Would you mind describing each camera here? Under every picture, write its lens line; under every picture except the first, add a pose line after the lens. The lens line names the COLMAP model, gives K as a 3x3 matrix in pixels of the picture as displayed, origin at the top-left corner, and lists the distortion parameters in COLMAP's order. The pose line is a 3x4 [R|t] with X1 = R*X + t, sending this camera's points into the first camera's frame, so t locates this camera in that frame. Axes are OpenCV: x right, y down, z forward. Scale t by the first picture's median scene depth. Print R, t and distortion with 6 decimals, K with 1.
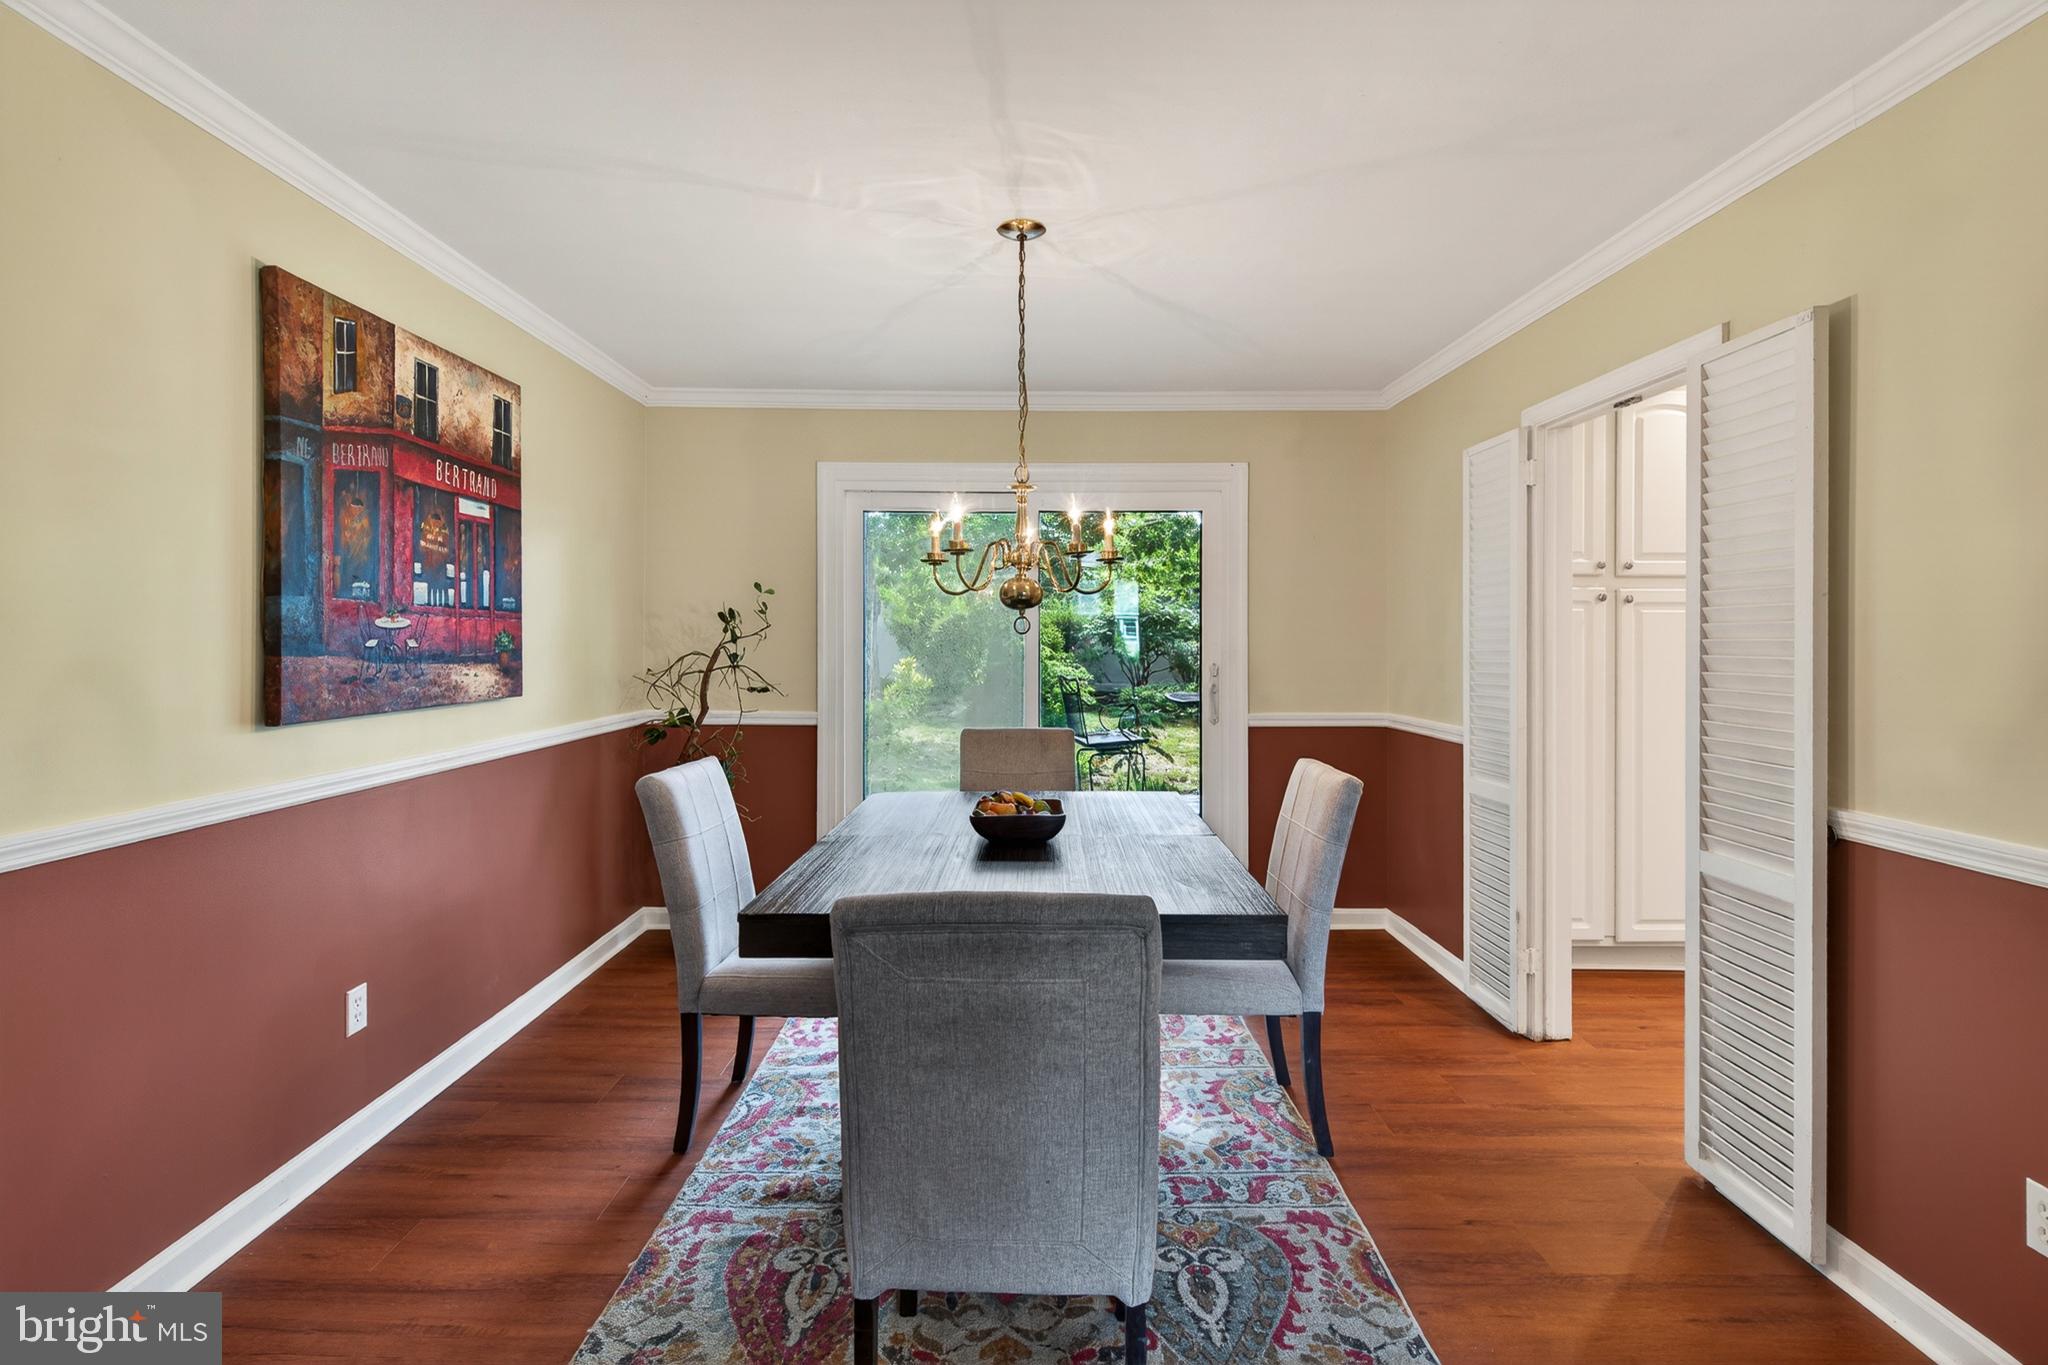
lens RADIAL K [[927.6, 0, 1018.8], [0, 927.6, 660.4], [0, 0, 1]] dist [0.008698, -0.006584]
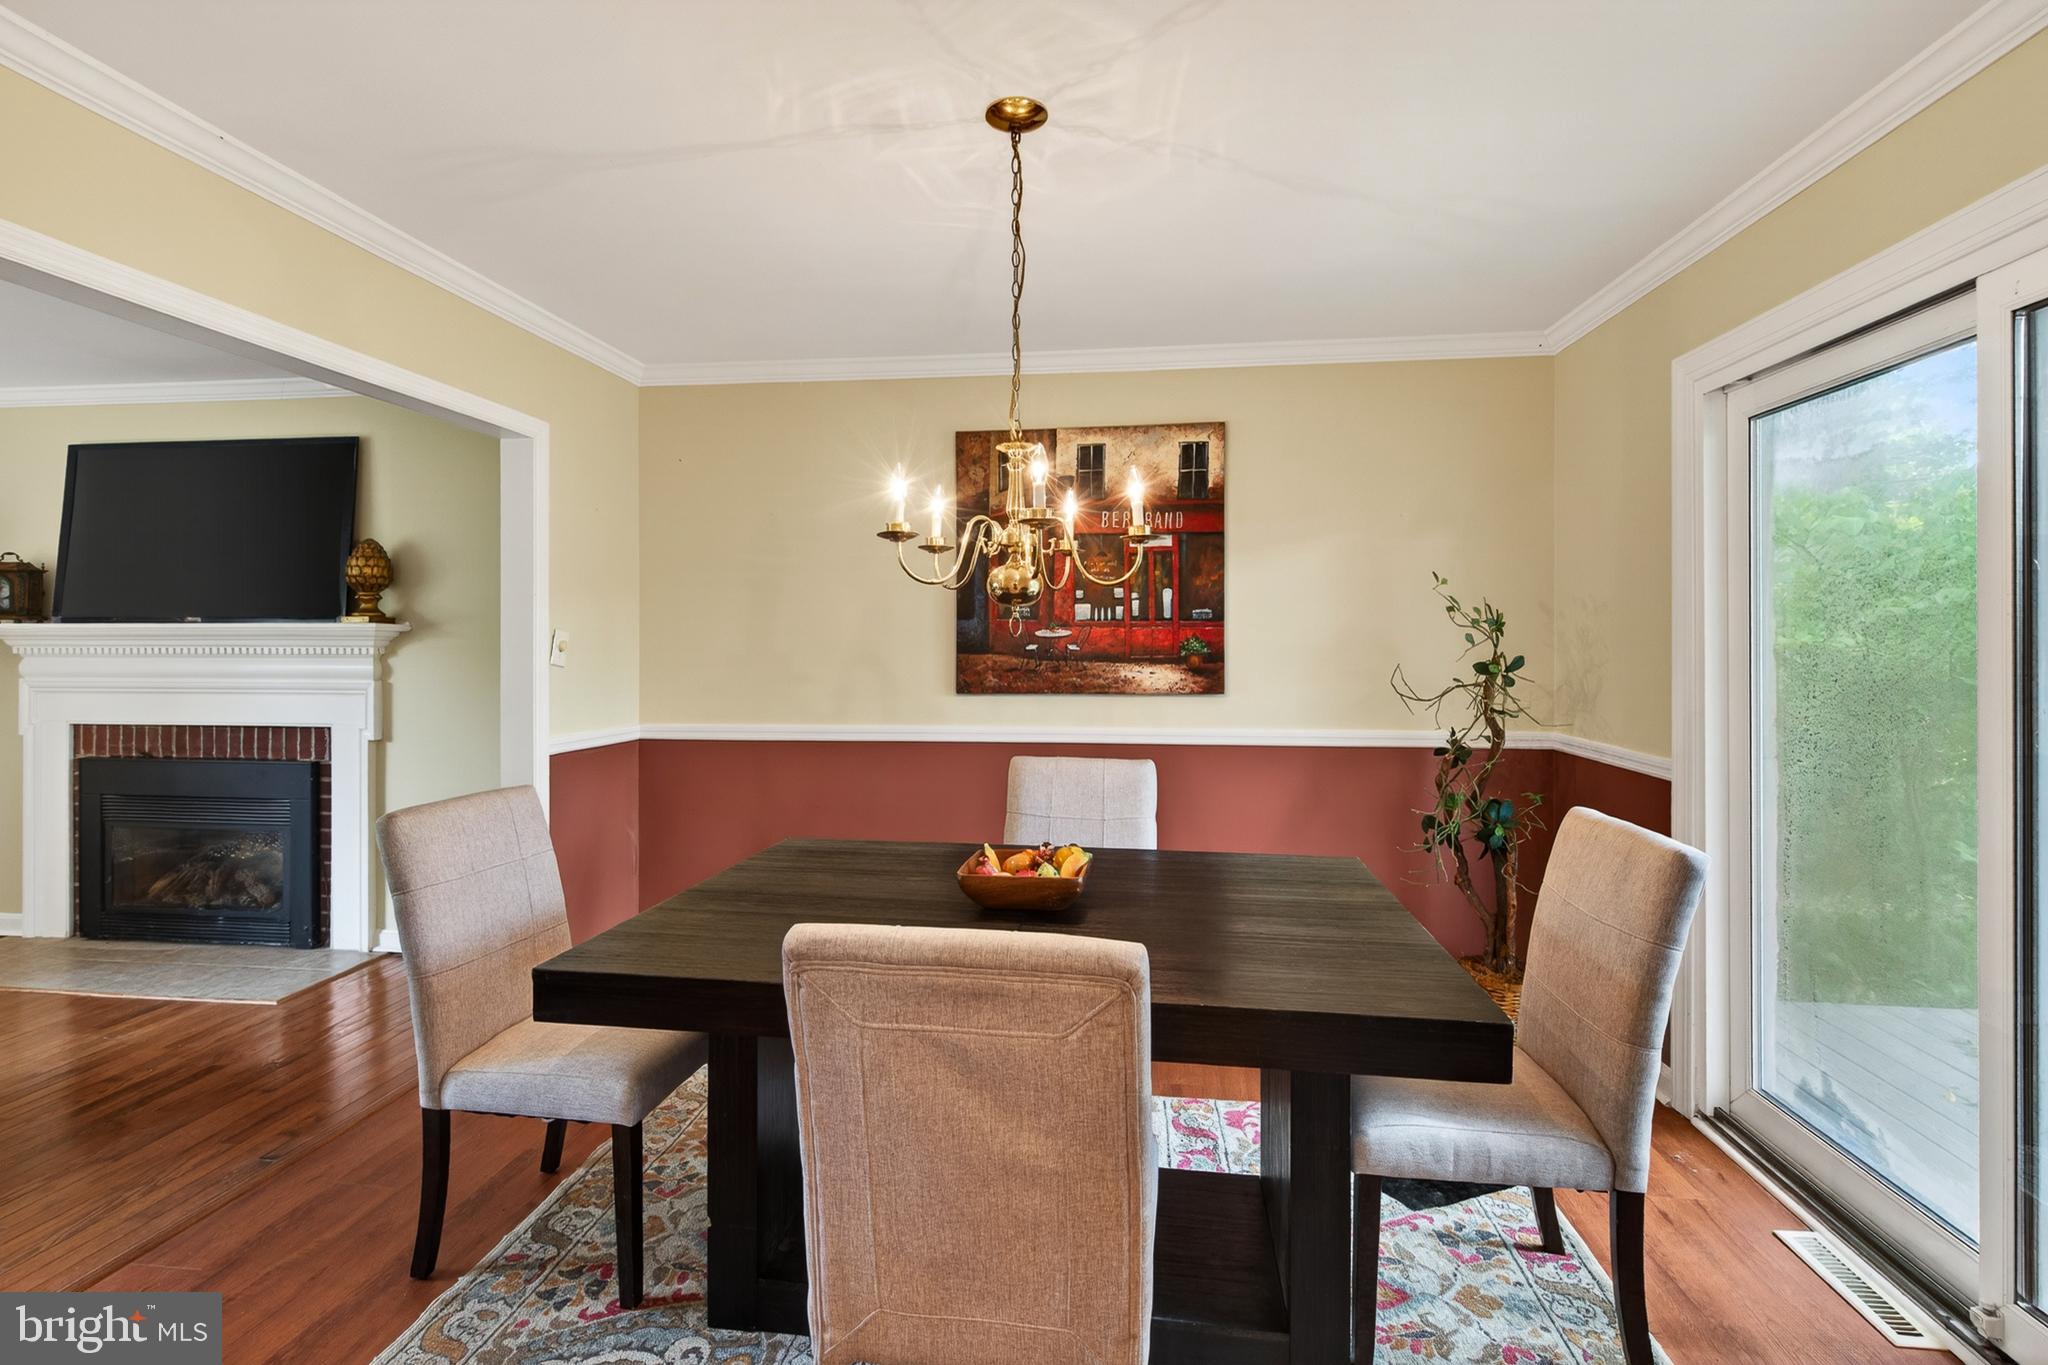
lens RADIAL K [[927.6, 0, 1018.8], [0, 927.6, 660.4], [0, 0, 1]] dist [0.008698, -0.006584]
pose [[-0.101389, 0.013145, -0.994760, 0.709366], [-0.023036, 0.999614, 0.015557, -0.017371], [0.994580, 0.024493, -0.101047, 0.988278]]
